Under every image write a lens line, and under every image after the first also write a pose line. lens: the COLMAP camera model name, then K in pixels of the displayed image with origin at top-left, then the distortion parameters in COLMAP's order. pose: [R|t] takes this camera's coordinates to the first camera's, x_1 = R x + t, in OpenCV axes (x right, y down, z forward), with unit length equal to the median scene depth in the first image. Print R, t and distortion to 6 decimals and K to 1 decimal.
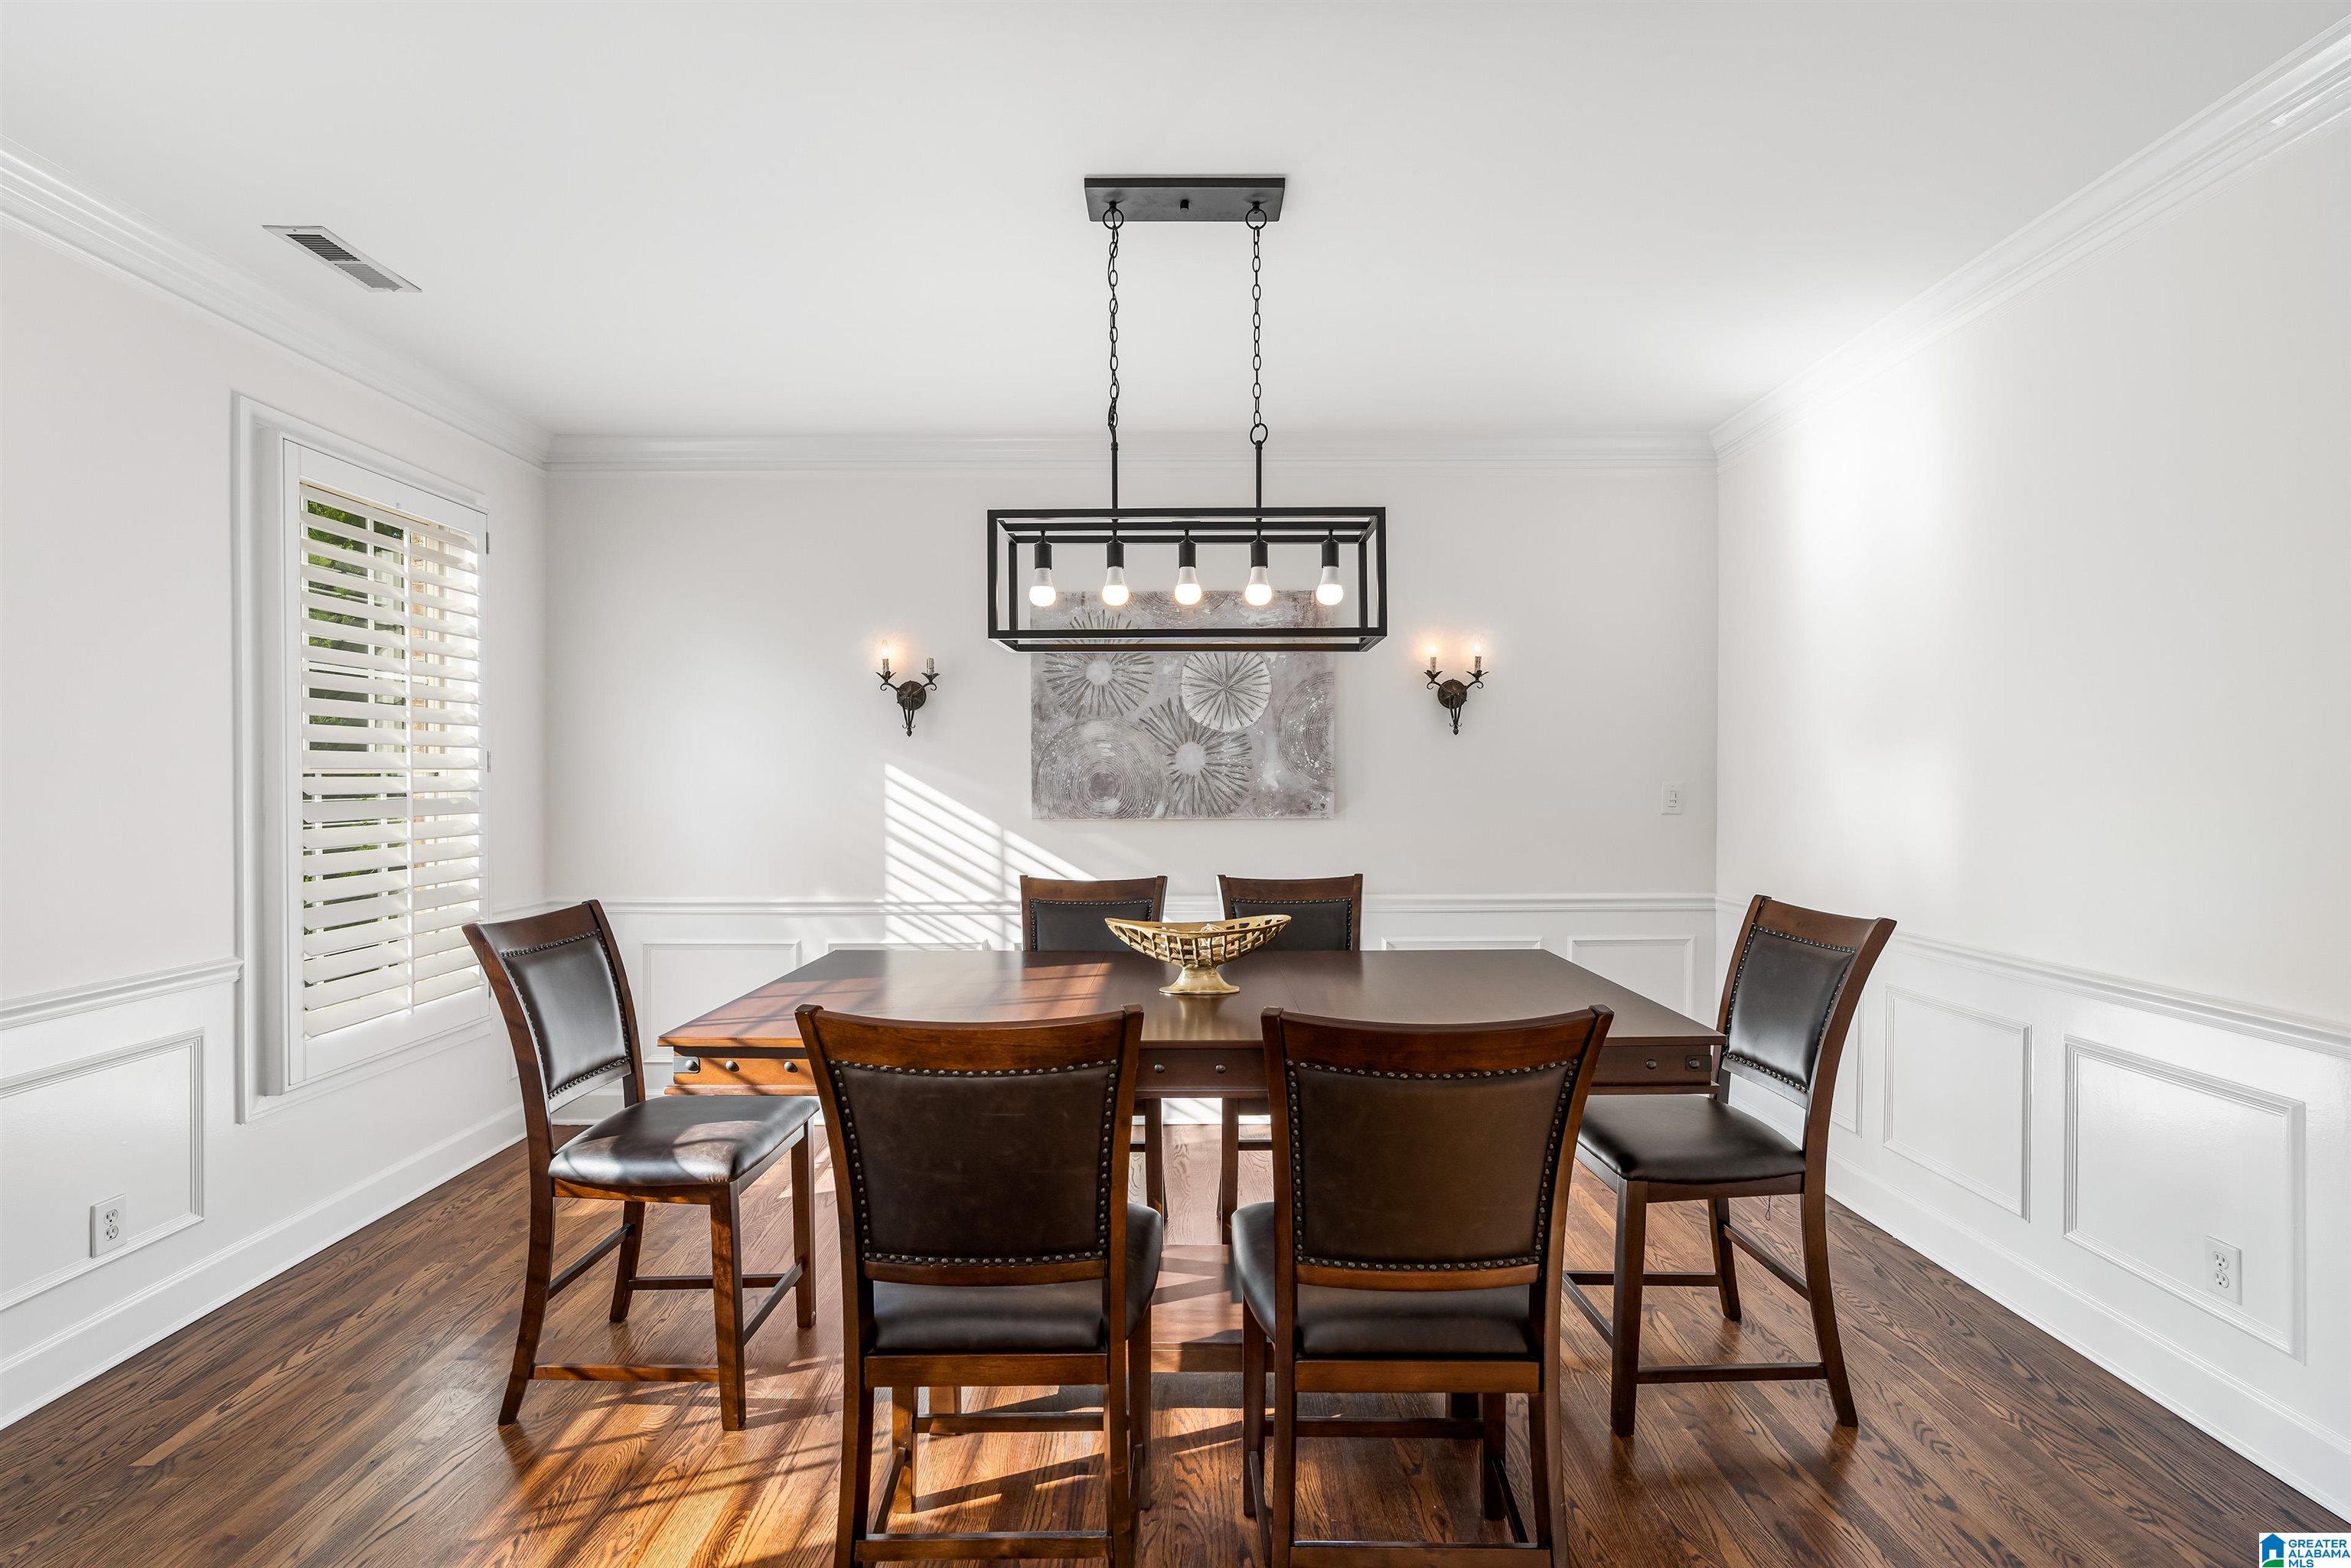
lens RADIAL K [[1063.2, 0, 1178.0], [0, 1063.2, 782.7], [0, 0, 1]] dist [-0.012516, 0.004714]
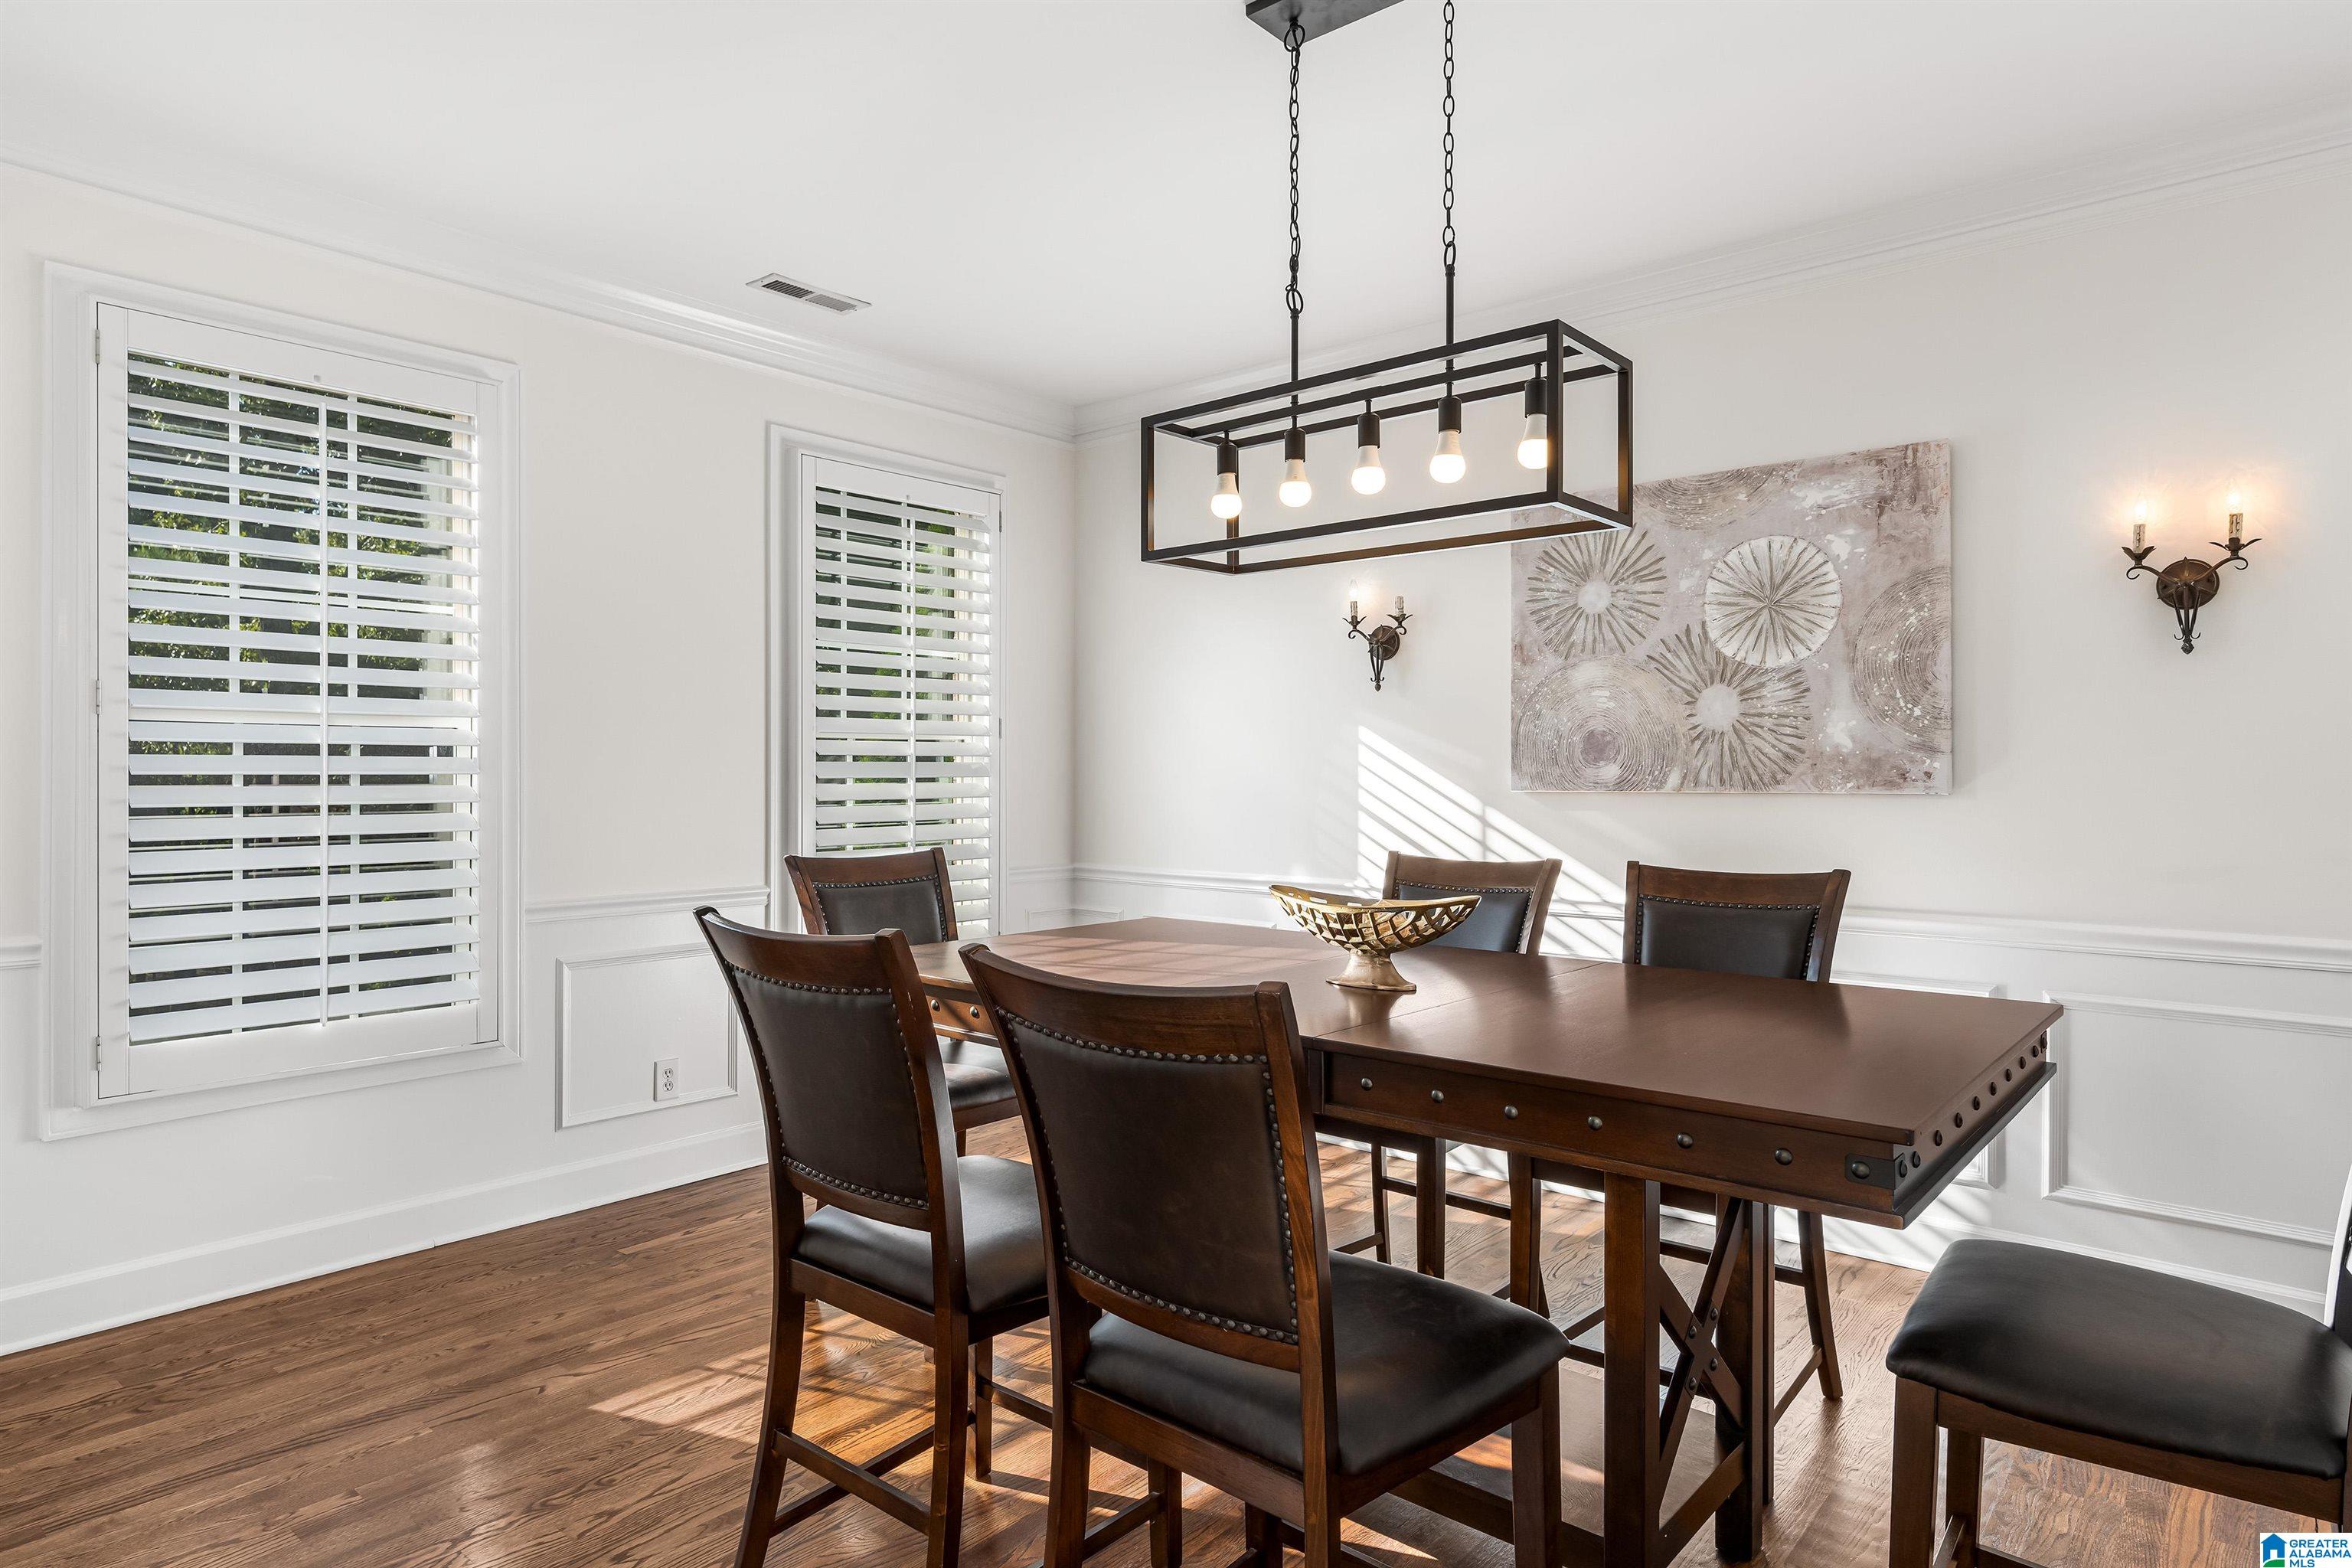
lens RADIAL K [[1340.9, 0, 1185.1], [0, 1340.9, 771.8], [0, 0, 1]] dist [-0.006400, 0.001945]
pose [[0.758155, 0.001579, -0.652073, 0.323967], [-0.004976, 0.999982, -0.003365, 0.024511], [0.652056, 0.005796, 0.758149, 0.094608]]
